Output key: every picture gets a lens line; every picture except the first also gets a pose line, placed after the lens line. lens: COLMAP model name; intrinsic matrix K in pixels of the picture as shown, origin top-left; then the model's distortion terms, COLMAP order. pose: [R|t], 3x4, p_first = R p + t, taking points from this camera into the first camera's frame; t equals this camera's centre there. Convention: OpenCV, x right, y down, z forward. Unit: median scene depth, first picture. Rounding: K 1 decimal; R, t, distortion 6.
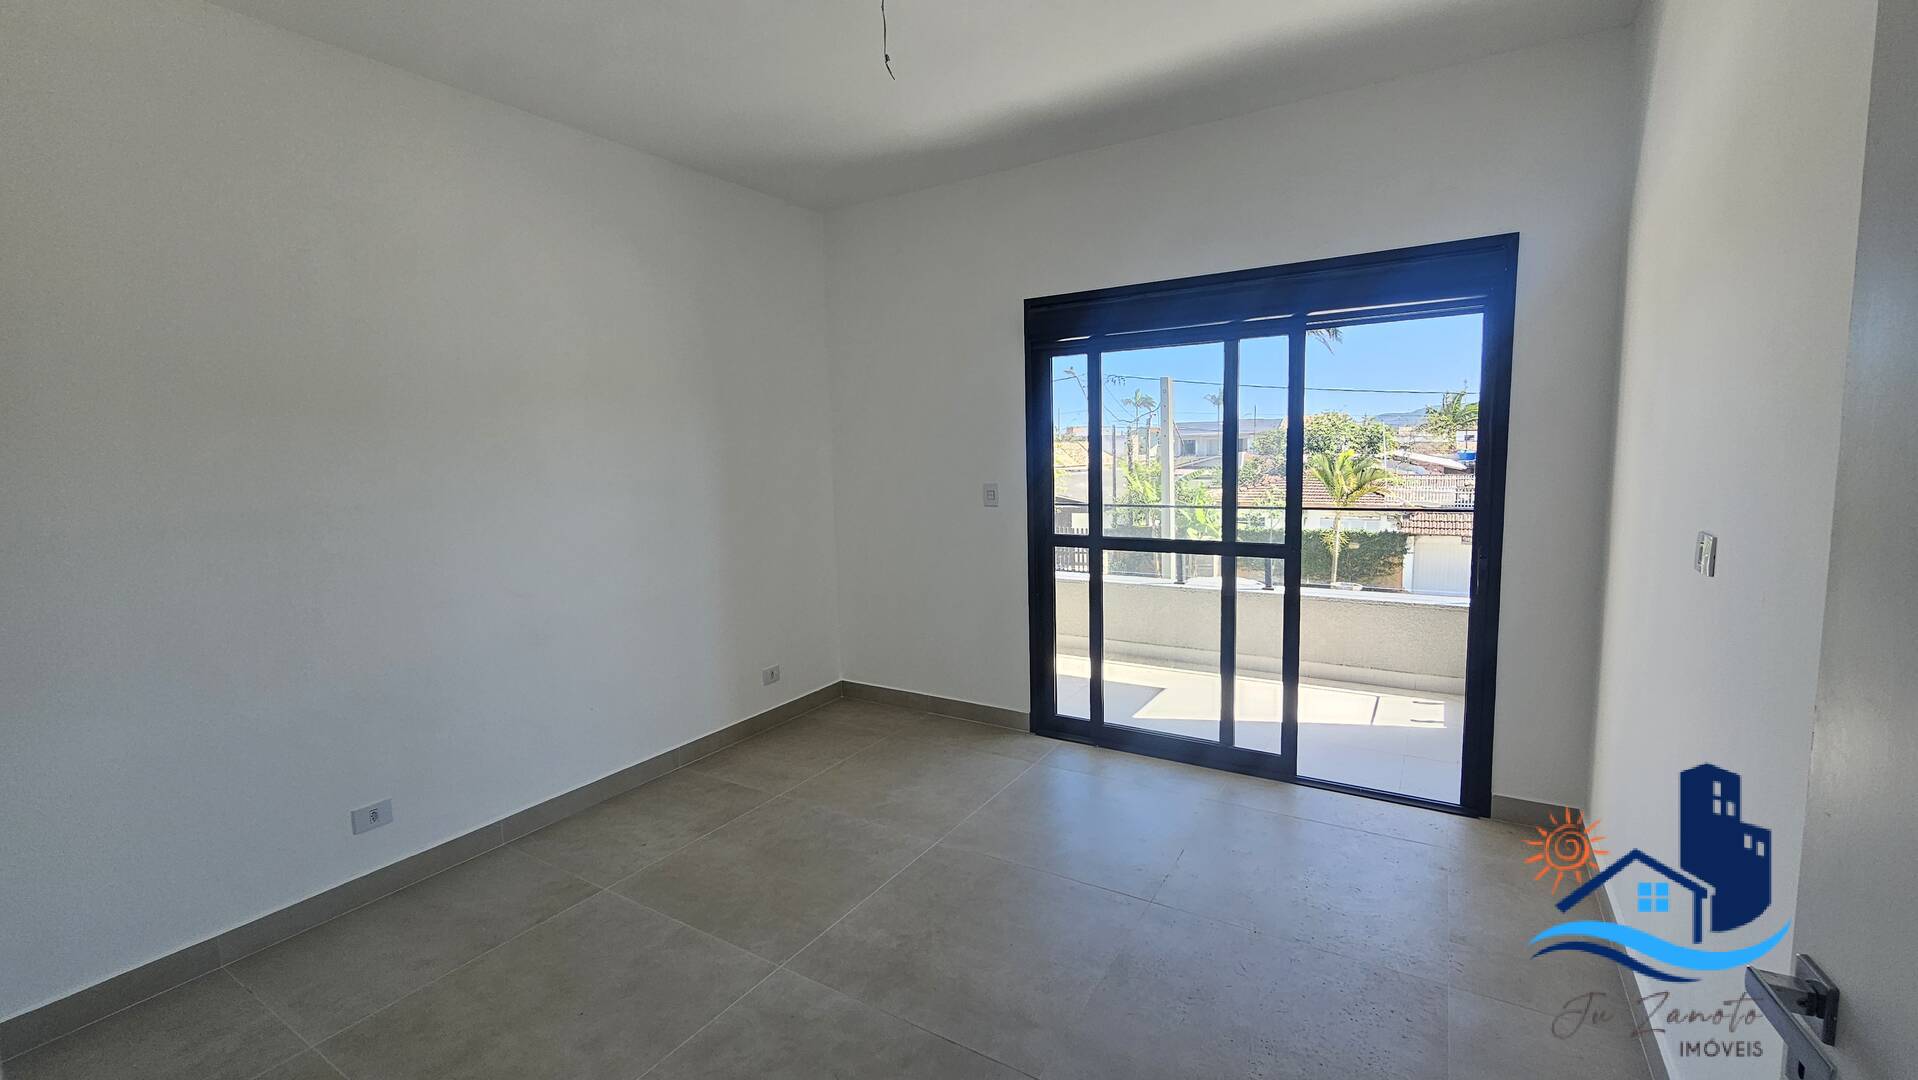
lens RADIAL K [[786.4, 0, 965.5], [0, 786.4, 539.0], [0, 0, 1]] dist [-0.005545, 0.000552]
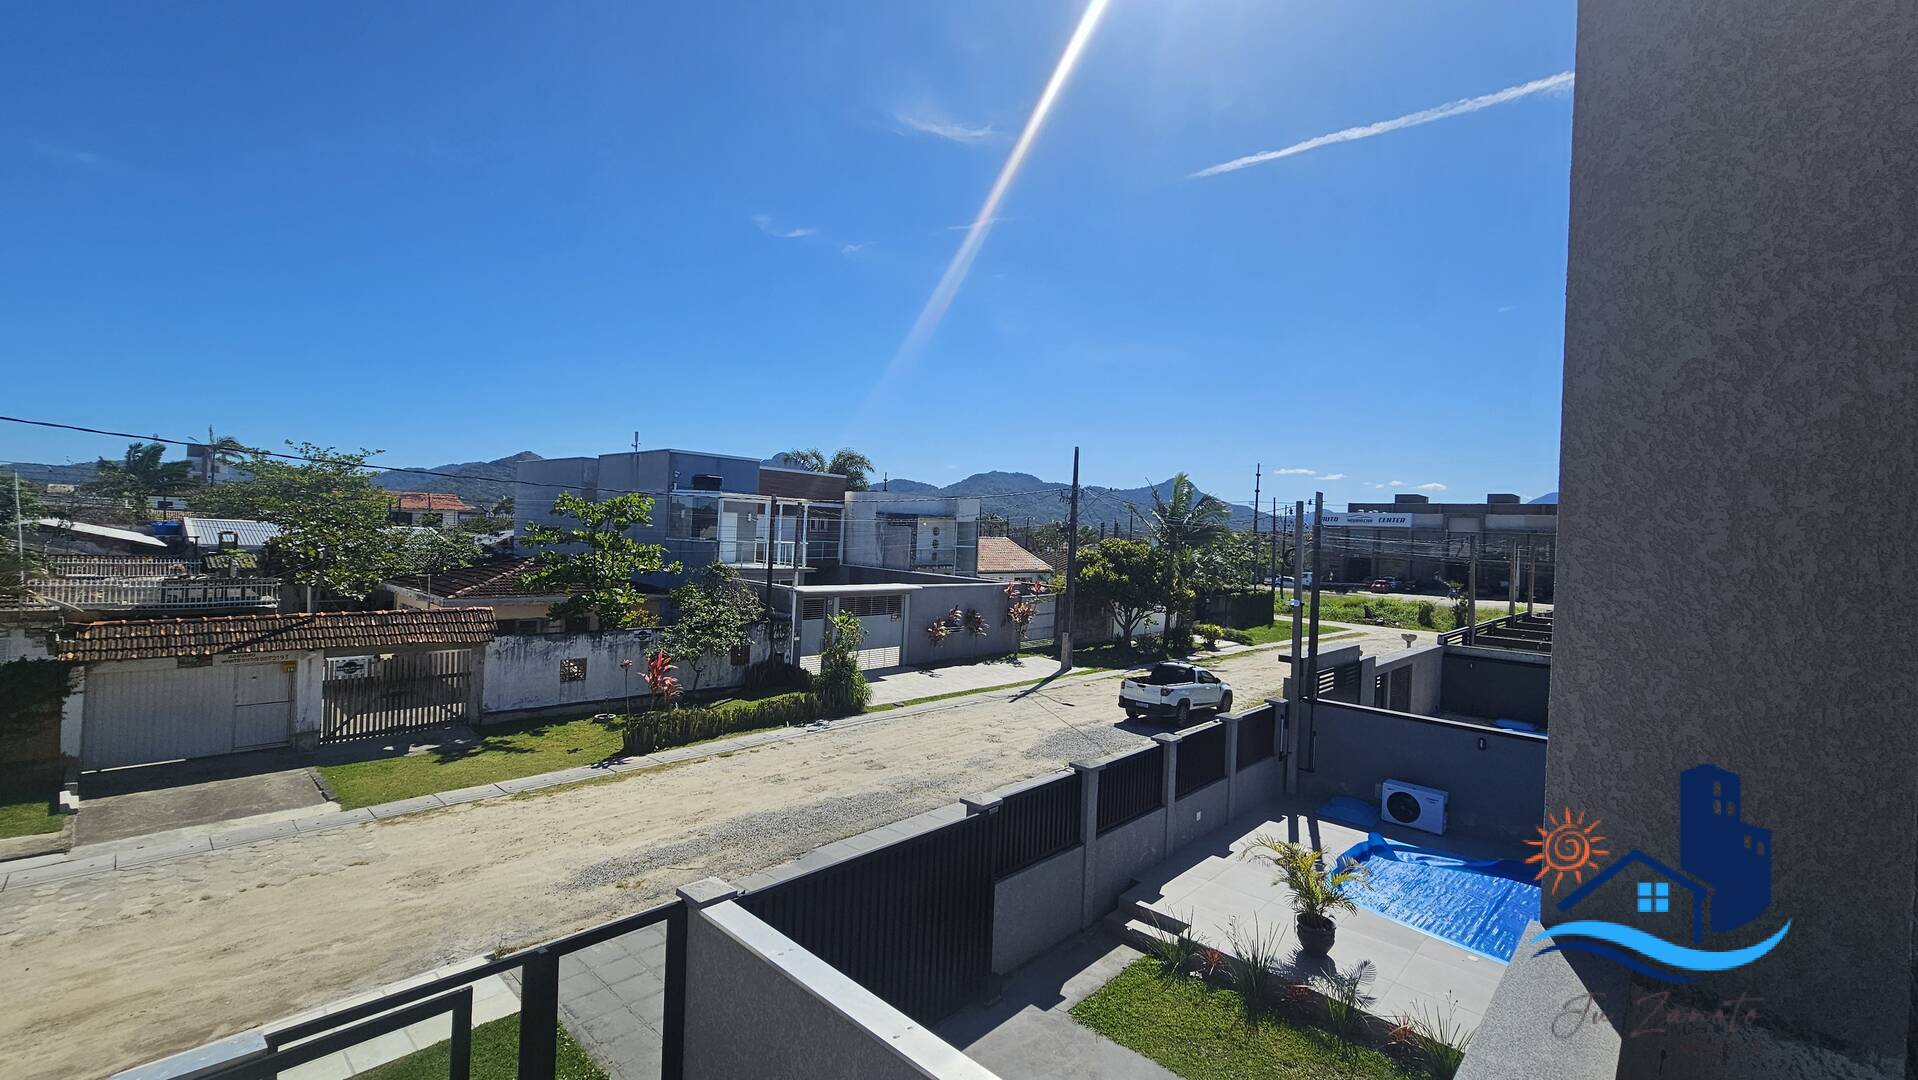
lens RADIAL K [[785.7, 0, 965.4], [0, 785.7, 535.6], [0, 0, 1]] dist [-0.003703, 0.000408]
pose [[0.202012, 0.032106, 0.978857, 0.102943], [0.066269, 0.996724, -0.046368, -0.027489], [-0.977138, 0.074234, 0.199223, 0.188442]]
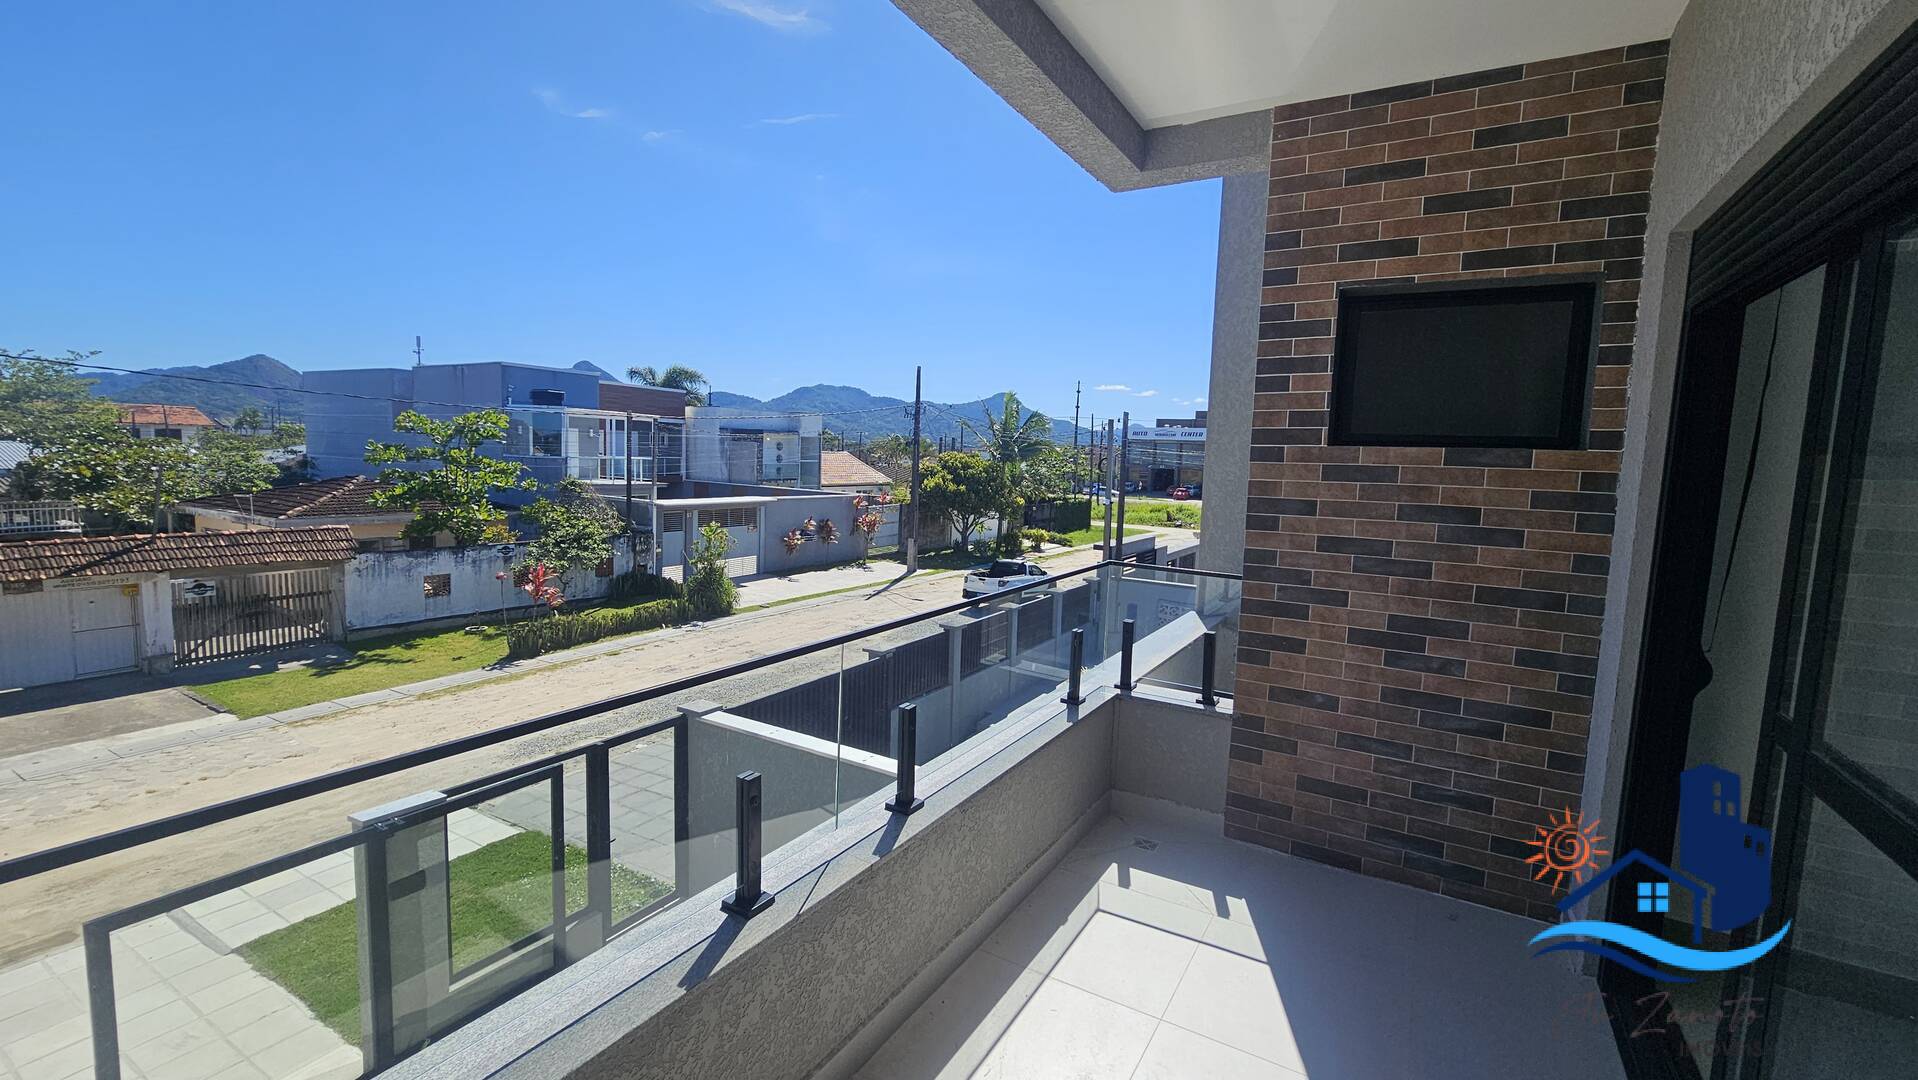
lens RADIAL K [[788.4, 0, 962.6], [0, 788.4, 534.1], [0, 0, 1]] dist [-0.001807, 0.000229]
pose [[-0.008925, -0.073995, 0.997219, -0.004943], [0.081224, 0.993909, 0.074476, -0.023935], [-0.996656, 0.081663, -0.002861, 0.206358]]
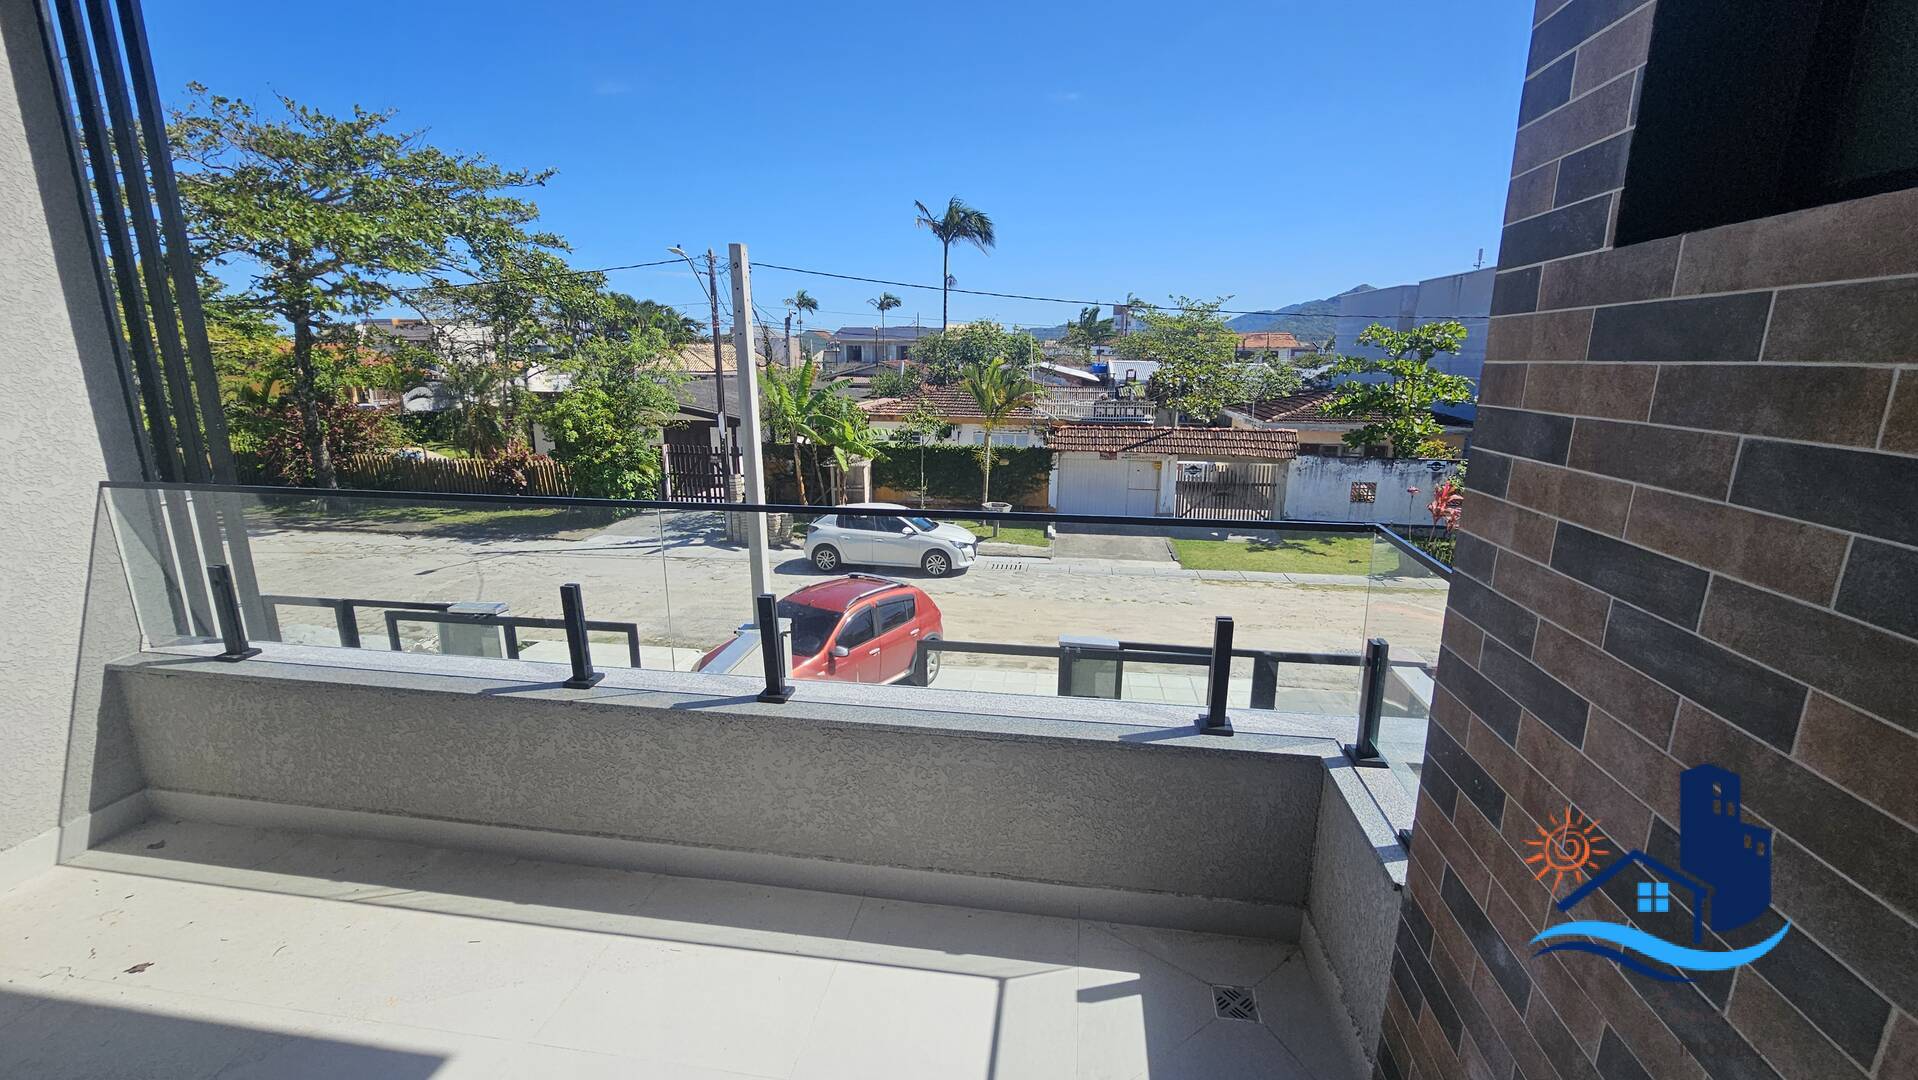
lens RADIAL K [[785.7, 0, 965.4], [0, 785.7, 535.6], [0, 0, 1]] dist [-0.003703, 0.000408]
pose [[0.919484, -0.061136, 0.388345, 0.069860], [0.016791, 0.993040, 0.116574, -0.014924], [-0.392769, -0.100667, 0.914111, 0.125939]]
